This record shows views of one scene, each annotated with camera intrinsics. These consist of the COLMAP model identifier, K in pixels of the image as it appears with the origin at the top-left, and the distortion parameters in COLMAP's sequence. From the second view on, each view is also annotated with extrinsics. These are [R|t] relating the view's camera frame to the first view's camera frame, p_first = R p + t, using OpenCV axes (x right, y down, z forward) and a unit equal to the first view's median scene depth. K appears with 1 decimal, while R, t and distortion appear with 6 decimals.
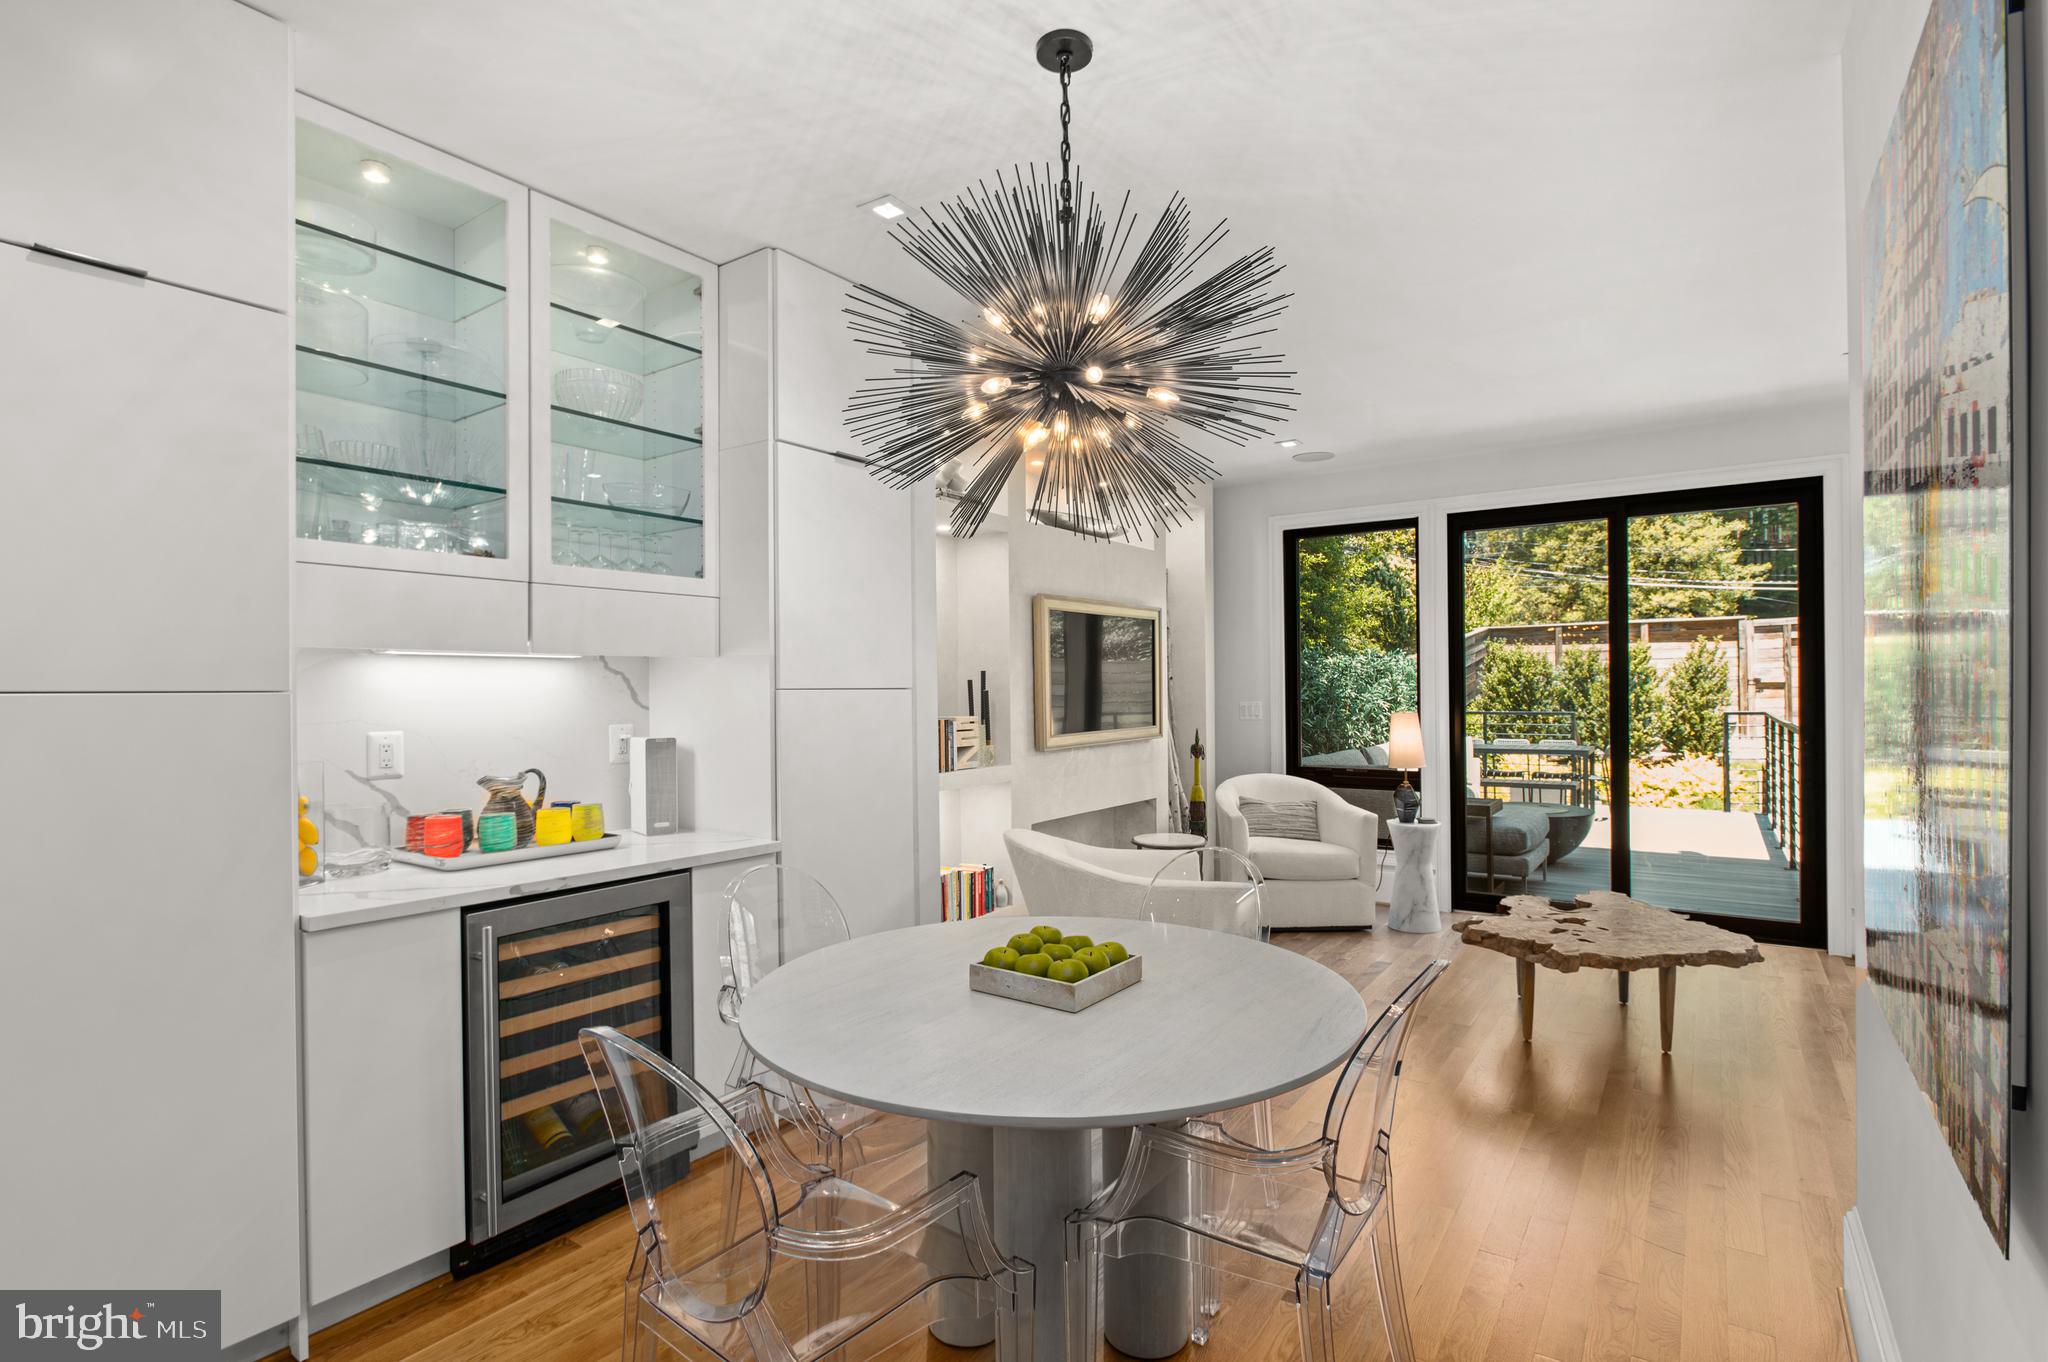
lens RADIAL K [[984.1, 0, 1029.7], [0, 984.1, 688.3], [0, 0, 1]] dist [-0.006172, -0.000184]
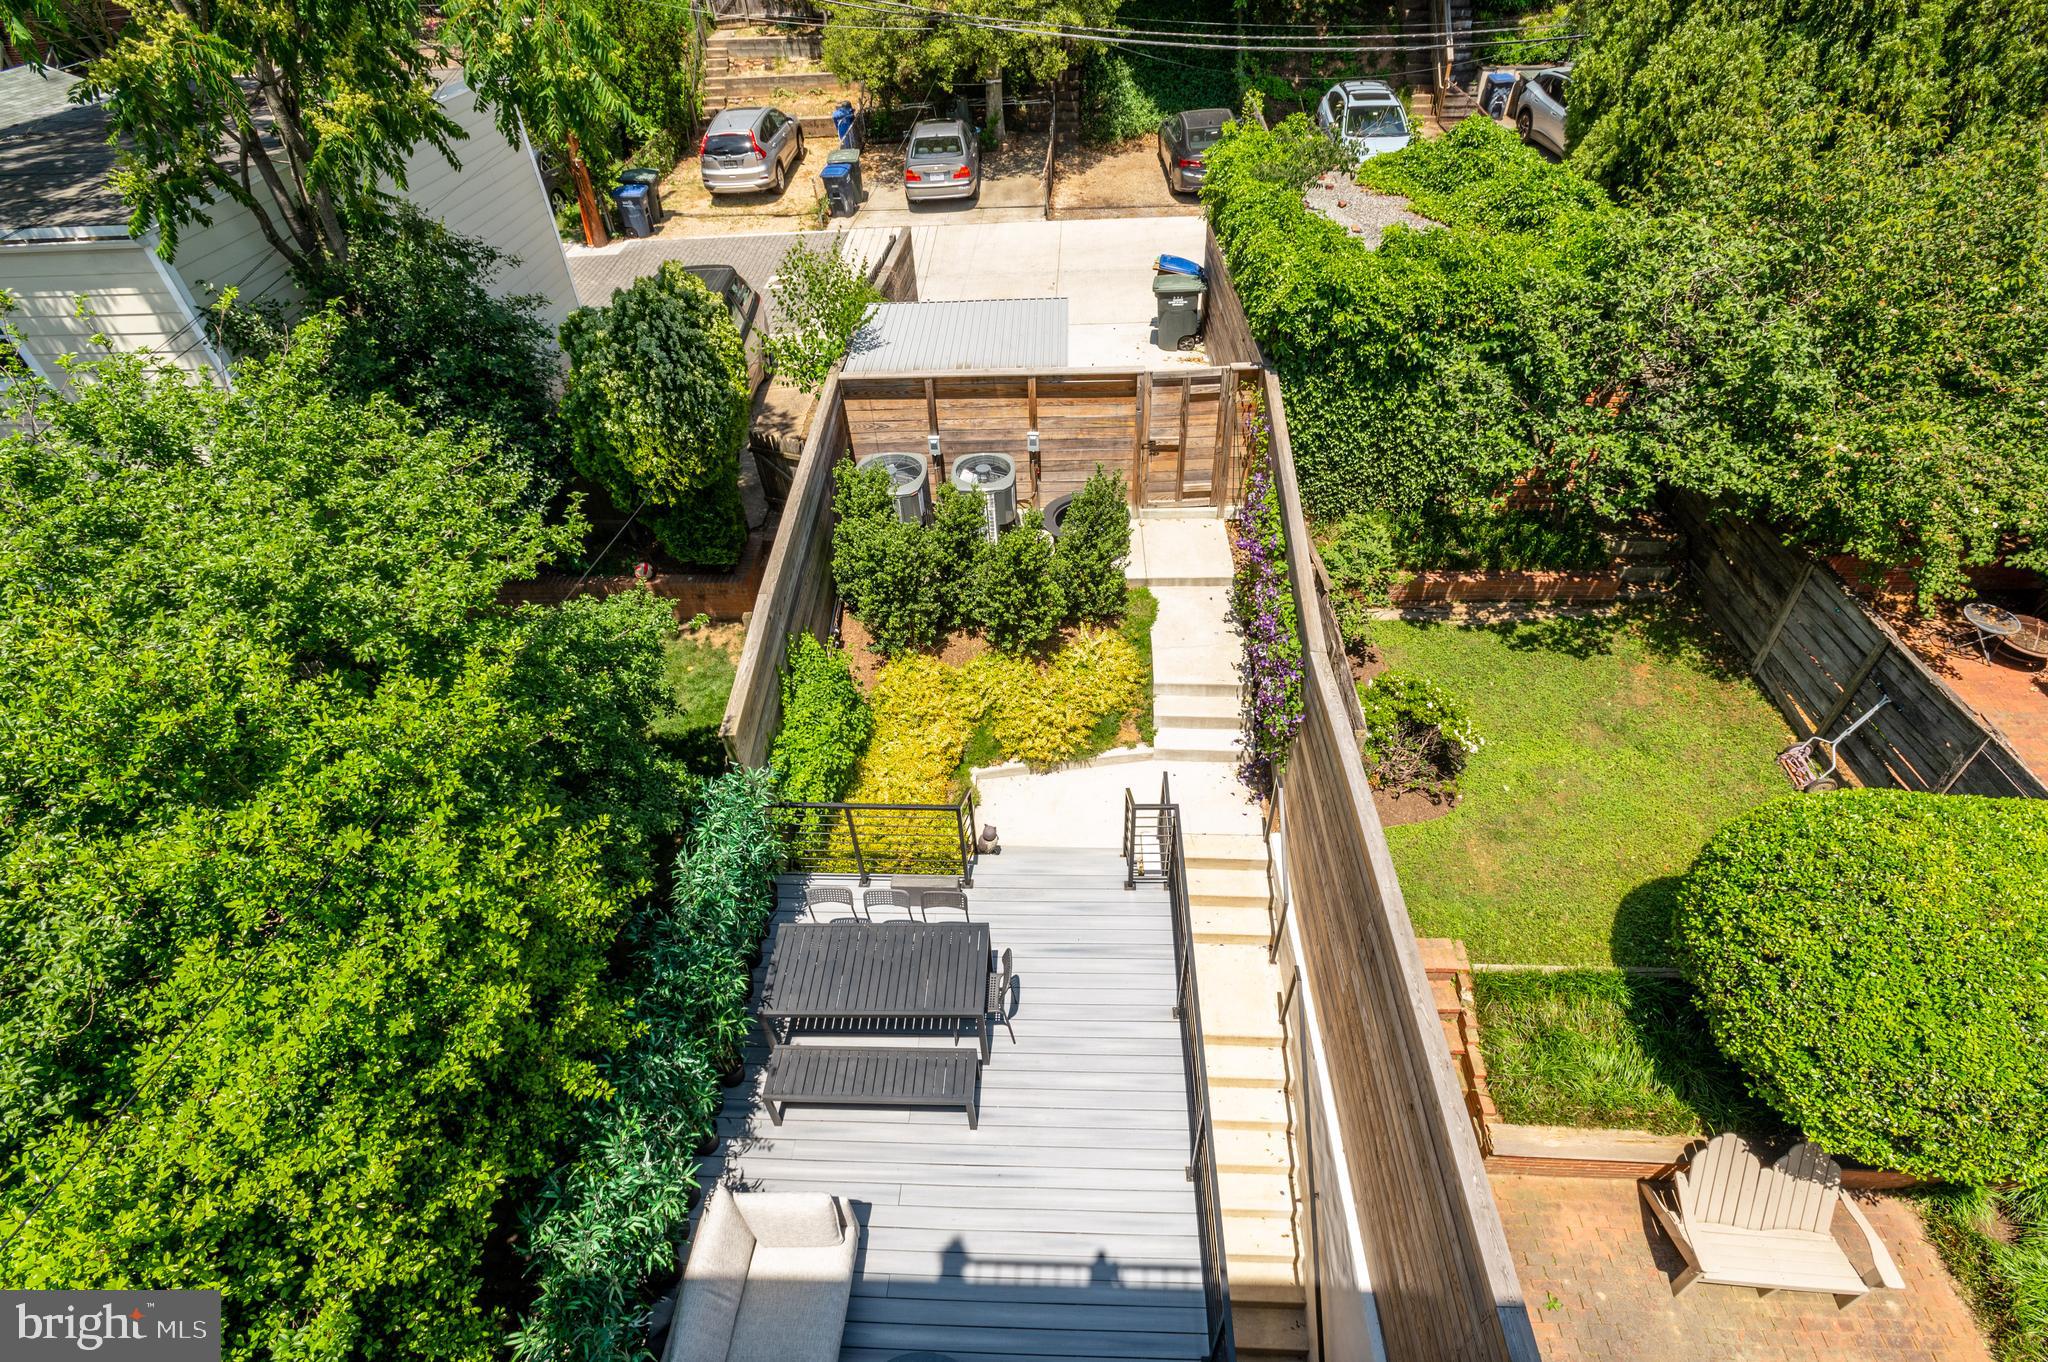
lens RADIAL K [[984.1, 0, 1029.7], [0, 984.1, 688.3], [0, 0, 1]] dist [-0.006172, -0.000184]
pose [[0.841283, -0.368346, 0.395682, 0.337619], [0.024536, 0.757201, 0.652721, -0.495891], [-0.540038, -0.539415, 0.646058, 0.543751]]
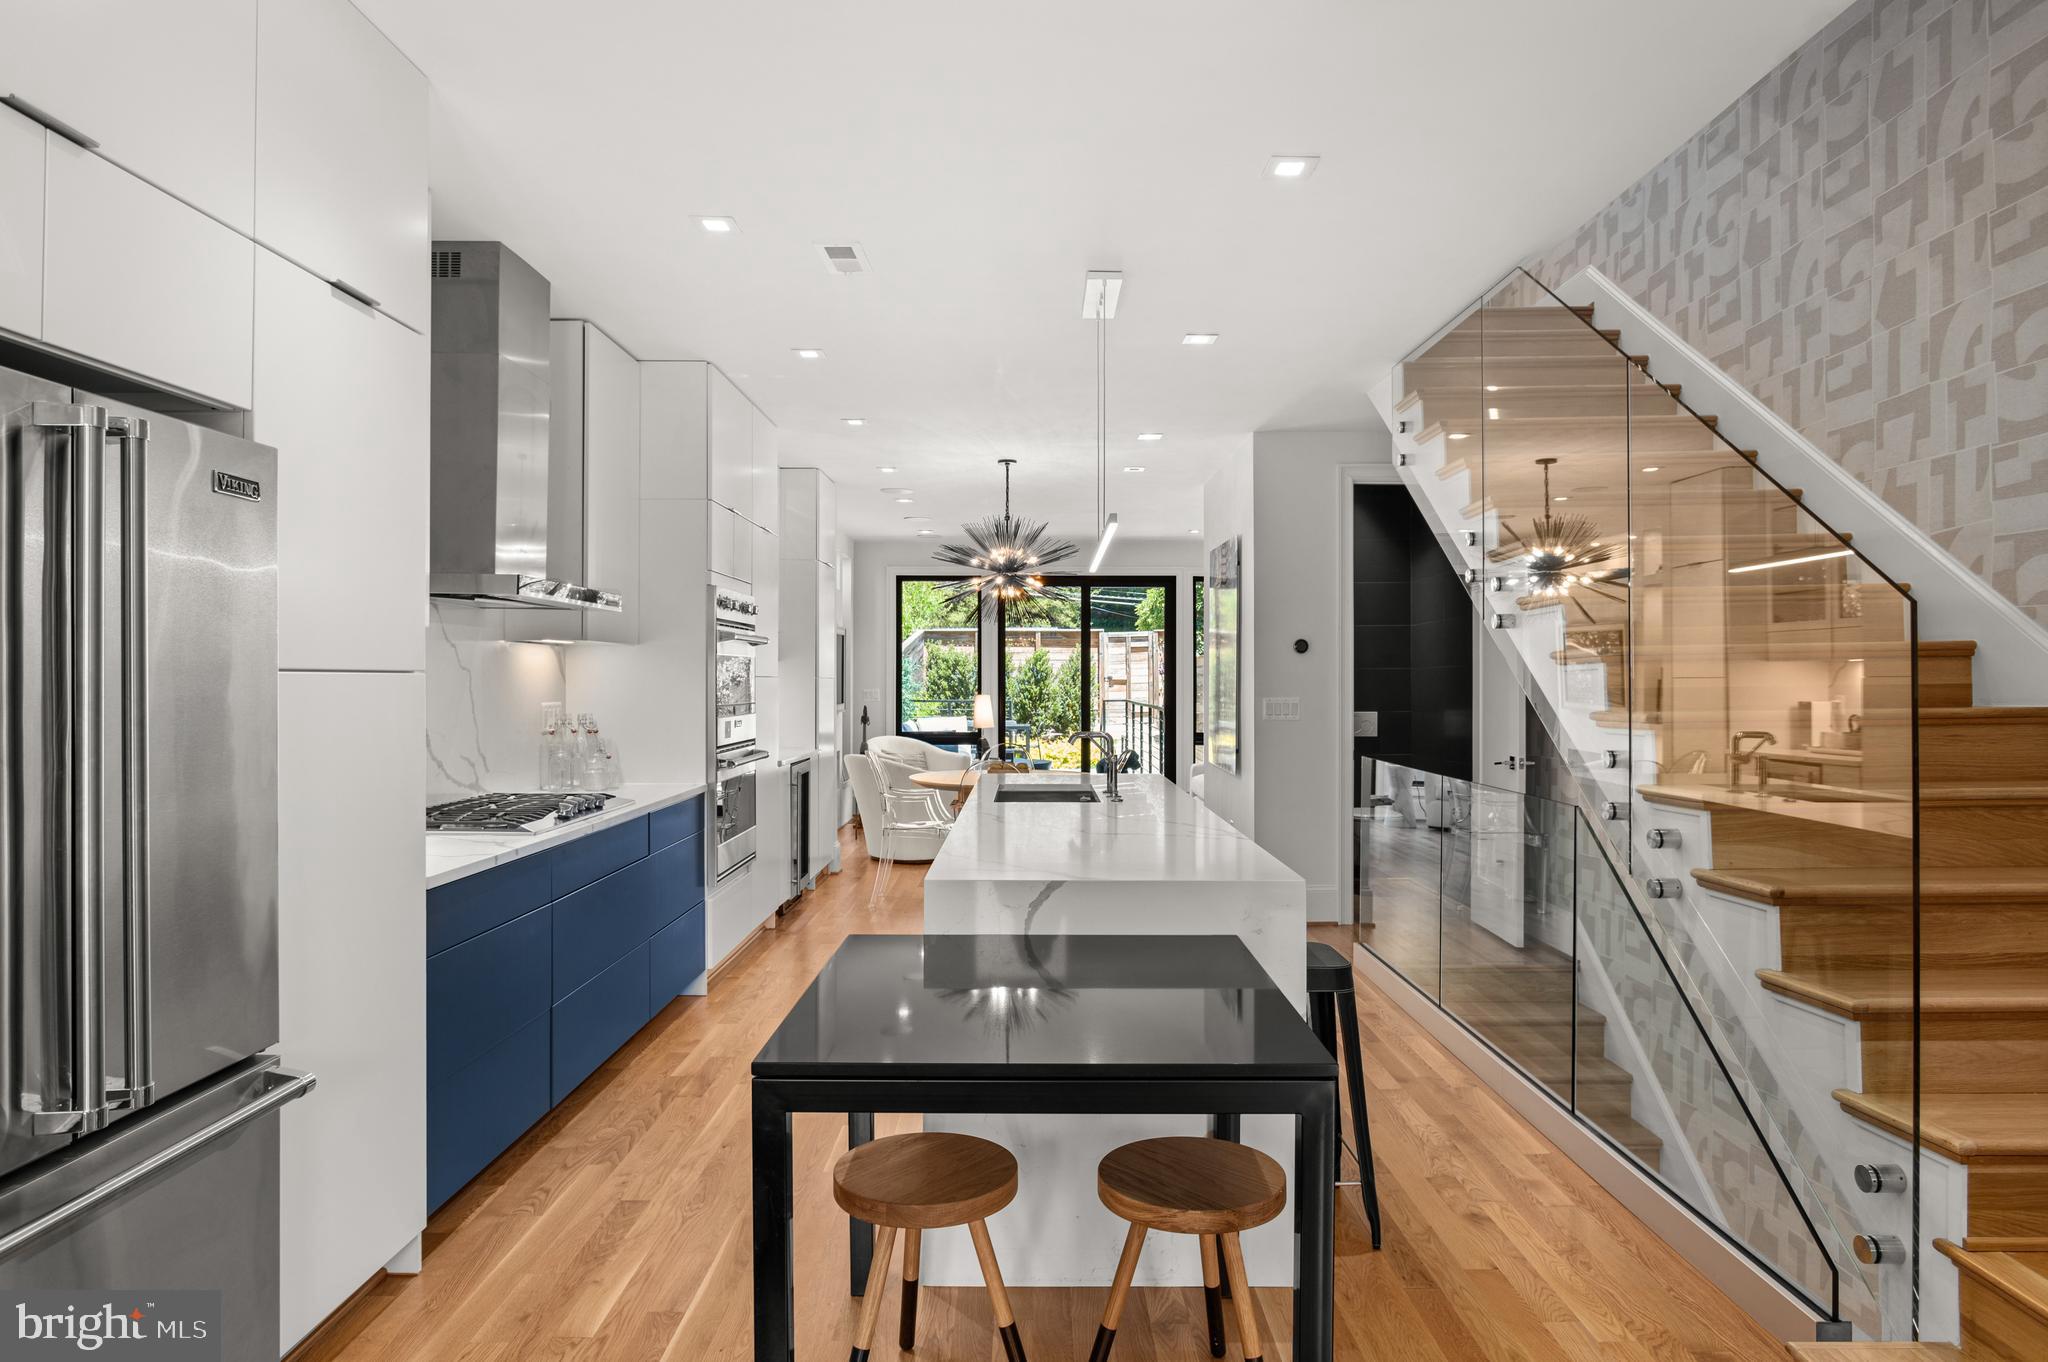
lens RADIAL K [[1226.3, 0, 1024.0], [0, 1226.3, 681.0], [0, 0, 1]] dist [-0.001674, -0.001461]
pose [[0.826063, 0.009576, 0.563496, -0.361577], [-0.007979, 0.999954, -0.005296, 0.006832], [-0.563521, -0.000121, 0.826102, -0.380038]]
